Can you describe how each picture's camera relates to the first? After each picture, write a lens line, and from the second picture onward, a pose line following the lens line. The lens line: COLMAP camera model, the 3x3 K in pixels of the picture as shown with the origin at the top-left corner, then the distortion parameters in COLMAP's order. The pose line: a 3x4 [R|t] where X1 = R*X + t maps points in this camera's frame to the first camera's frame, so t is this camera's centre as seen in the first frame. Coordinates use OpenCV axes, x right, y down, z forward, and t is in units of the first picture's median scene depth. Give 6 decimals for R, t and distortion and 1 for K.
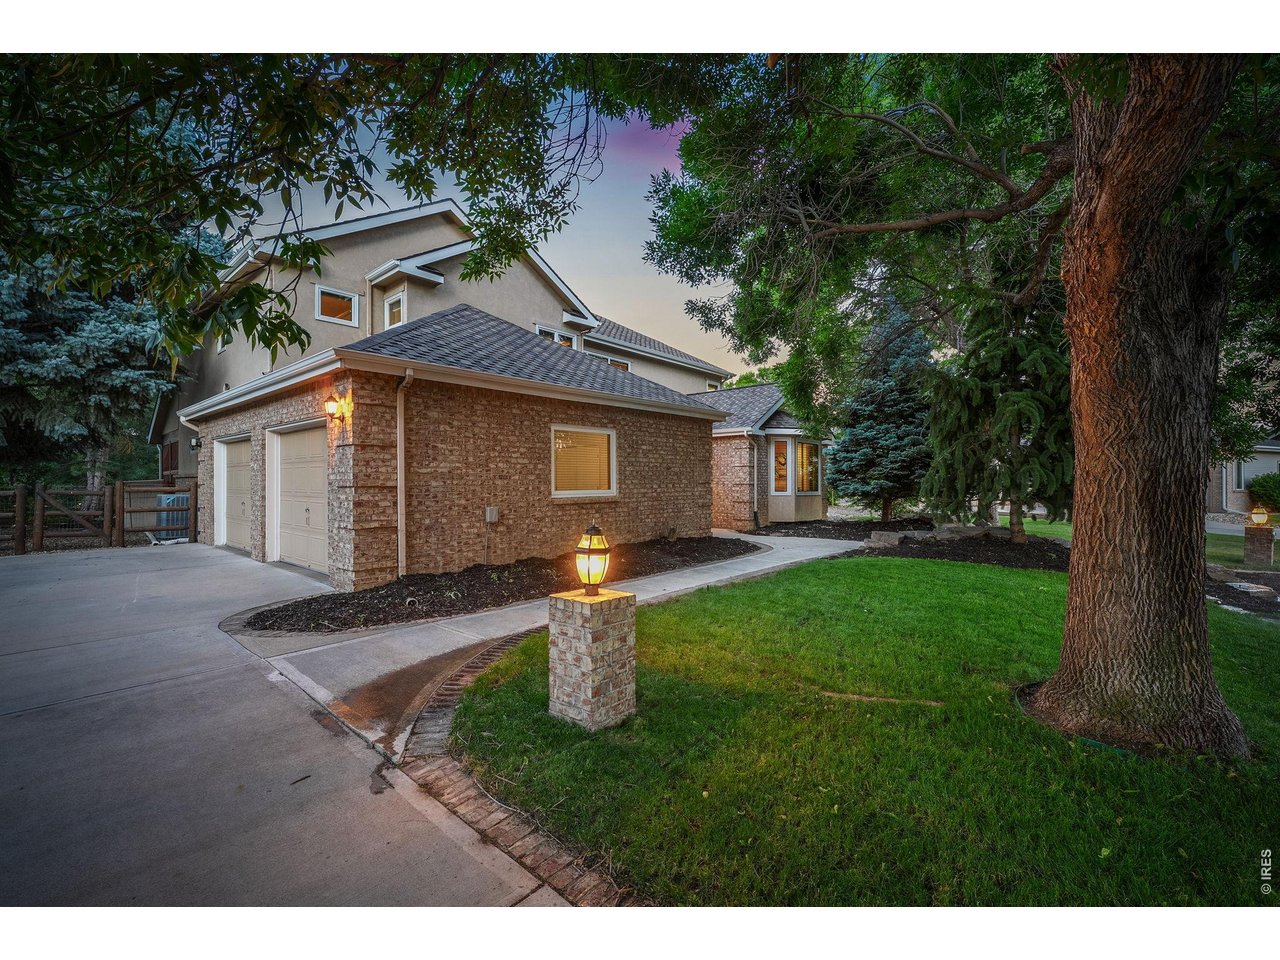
lens RADIAL K [[546.5, 0, 640.0], [0, 546.5, 480.0], [0, 0, 1]] dist [-0.000099, -0.000173]
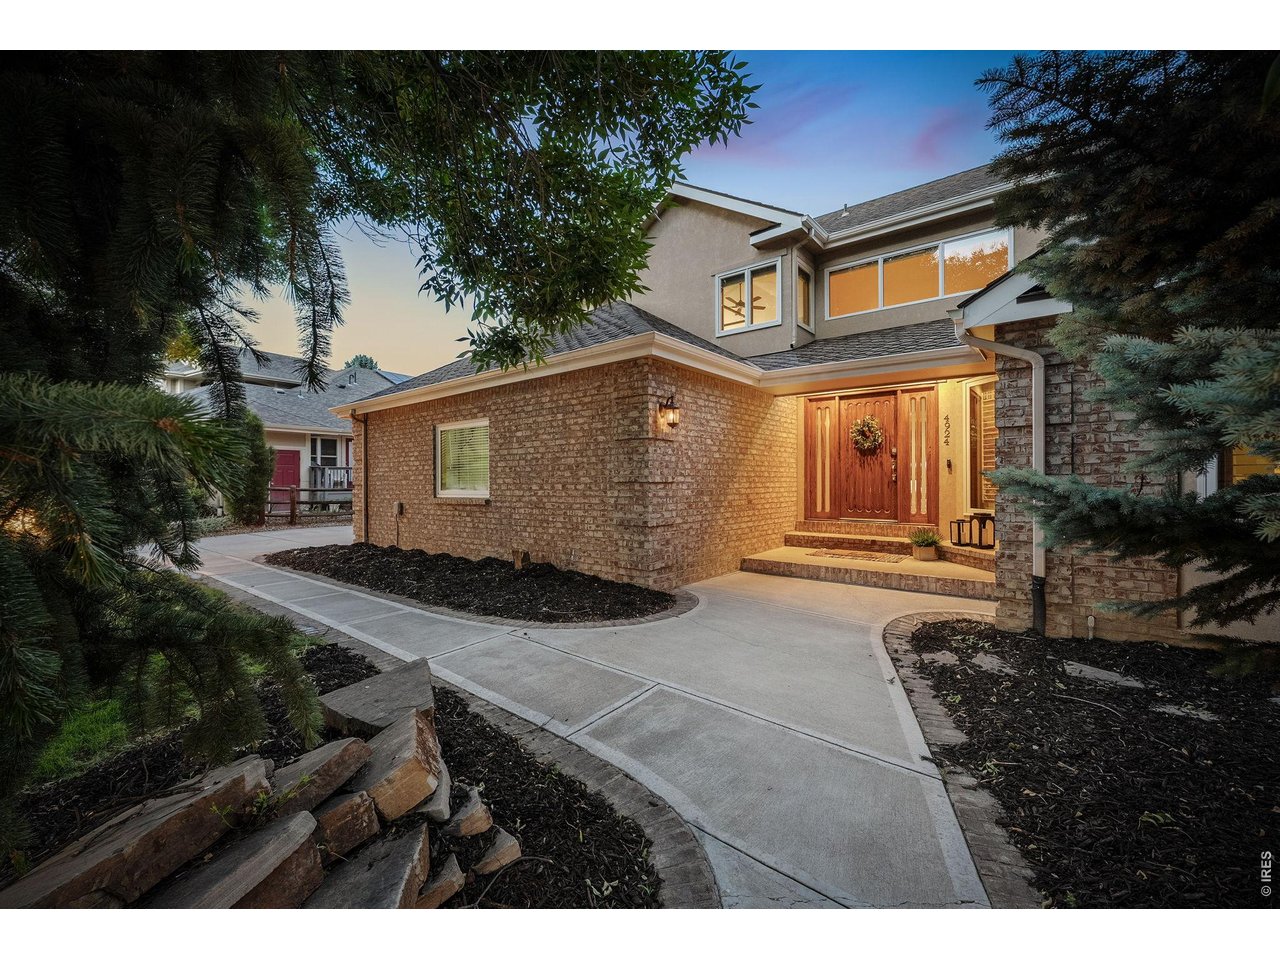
lens RADIAL K [[546.5, 0, 640.0], [0, 546.5, 480.0], [0, 0, 1]] dist [-0.000099, -0.000173]
pose [[0.028131, -0.004926, -0.999592, 0.758863], [0.006955, 0.999965, -0.004732, 0.006842], [0.999580, -0.006819, 0.028164, 1.161126]]
